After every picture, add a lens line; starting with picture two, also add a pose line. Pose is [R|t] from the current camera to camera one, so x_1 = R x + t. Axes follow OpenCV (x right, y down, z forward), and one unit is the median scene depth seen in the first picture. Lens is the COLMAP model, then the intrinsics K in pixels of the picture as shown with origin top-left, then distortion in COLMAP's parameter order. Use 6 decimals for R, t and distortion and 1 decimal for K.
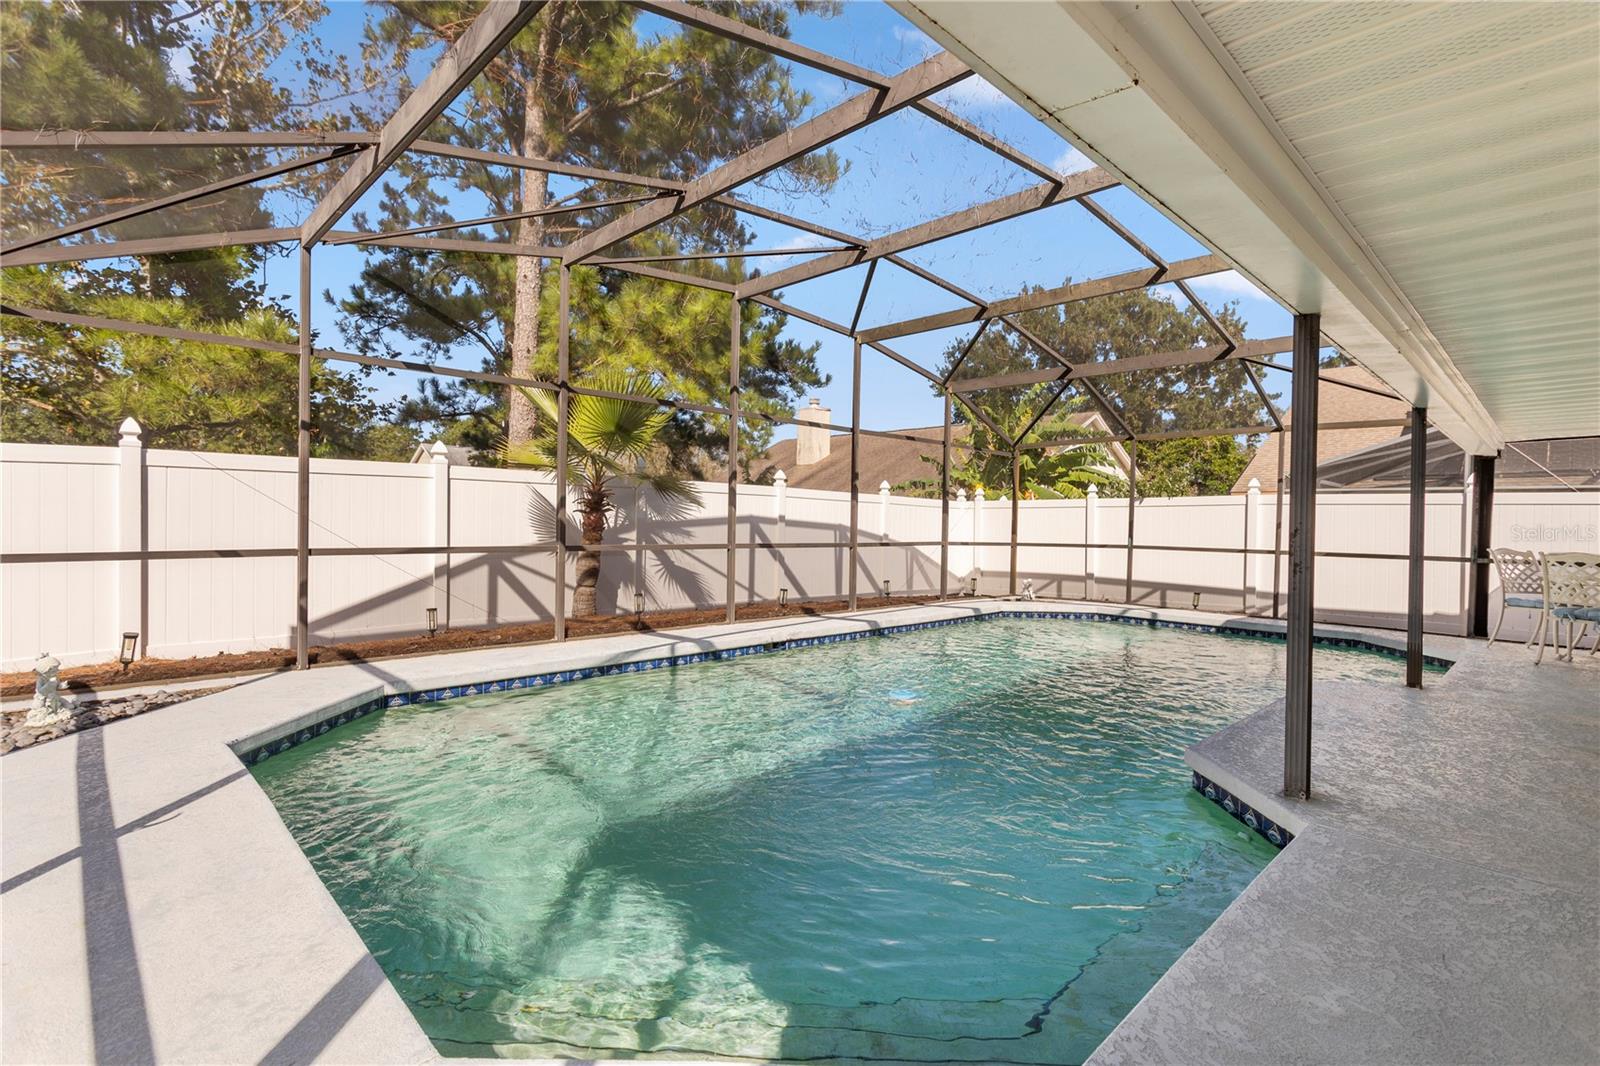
lens RADIAL K [[775.7, 0, 791.1], [0, 775.7, 531.1], [0, 0, 1]] dist [-0.037632, 0.021539]
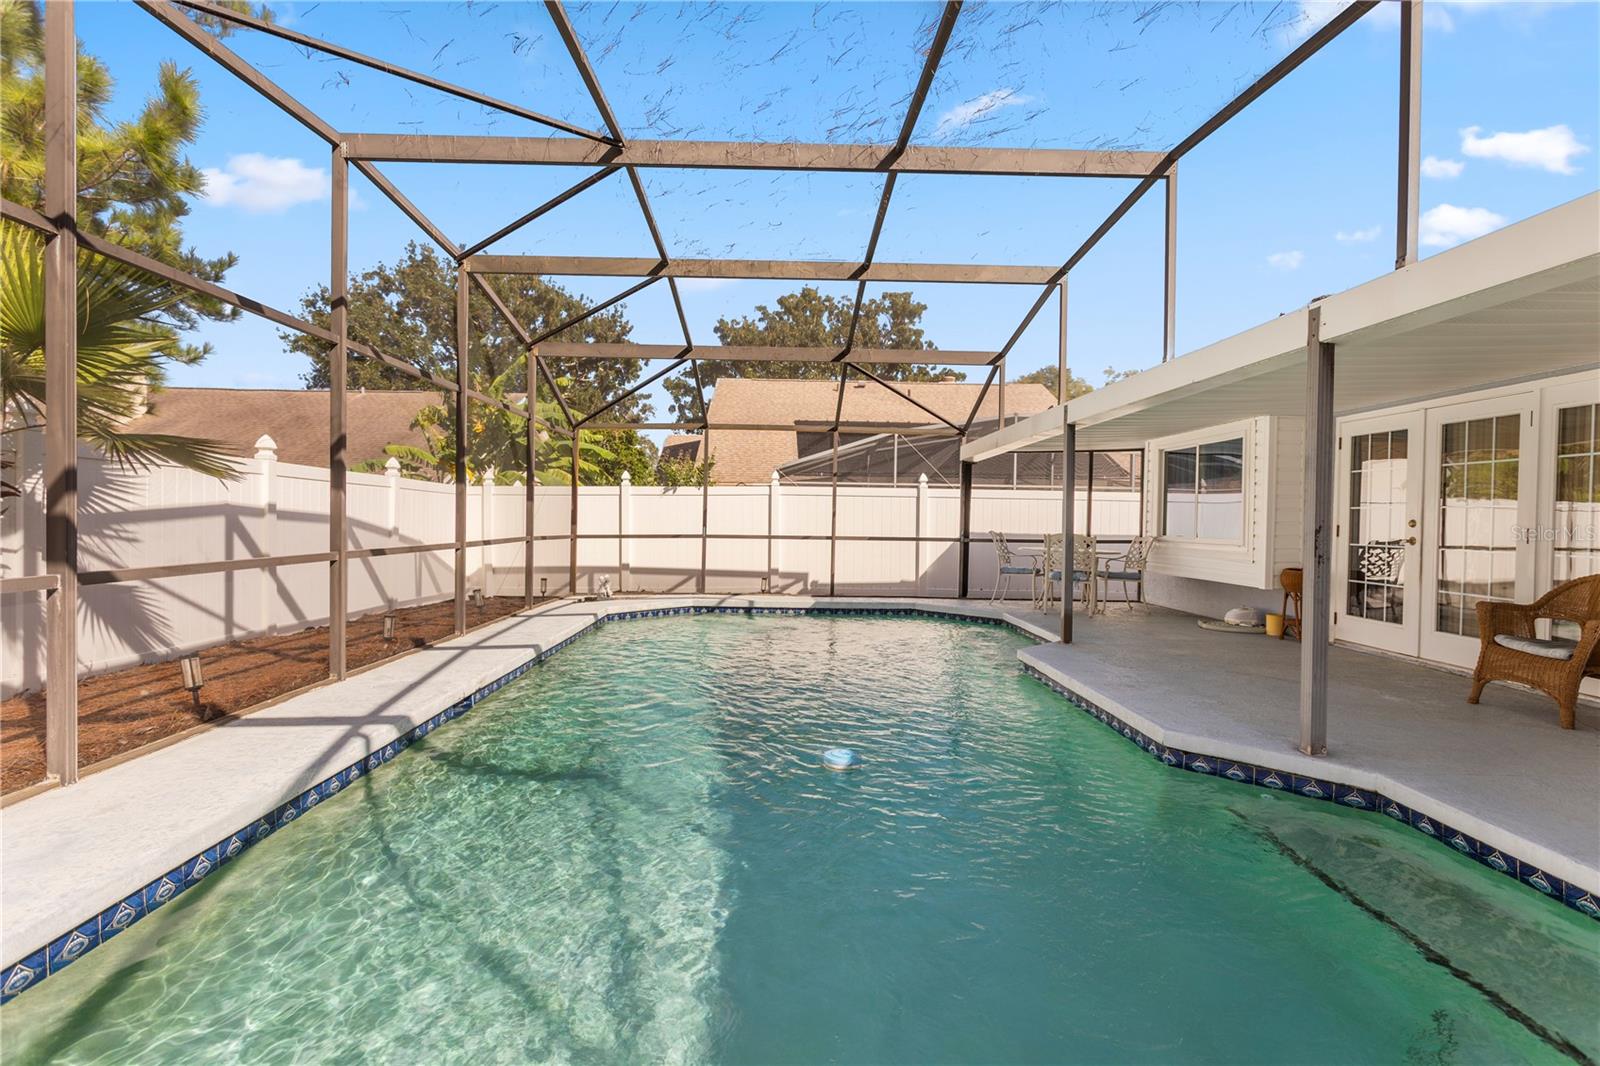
lens RADIAL K [[775.7, 0, 797.0], [0, 775.7, 523.8], [0, 0, 1]] dist [-0.037632, 0.021539]
pose [[0.664811, -0.017525, 0.746806, -0.208458], [0.009245, 0.999841, 0.015233, -0.008649], [-0.746955, -0.003223, 0.664867, 0.226313]]
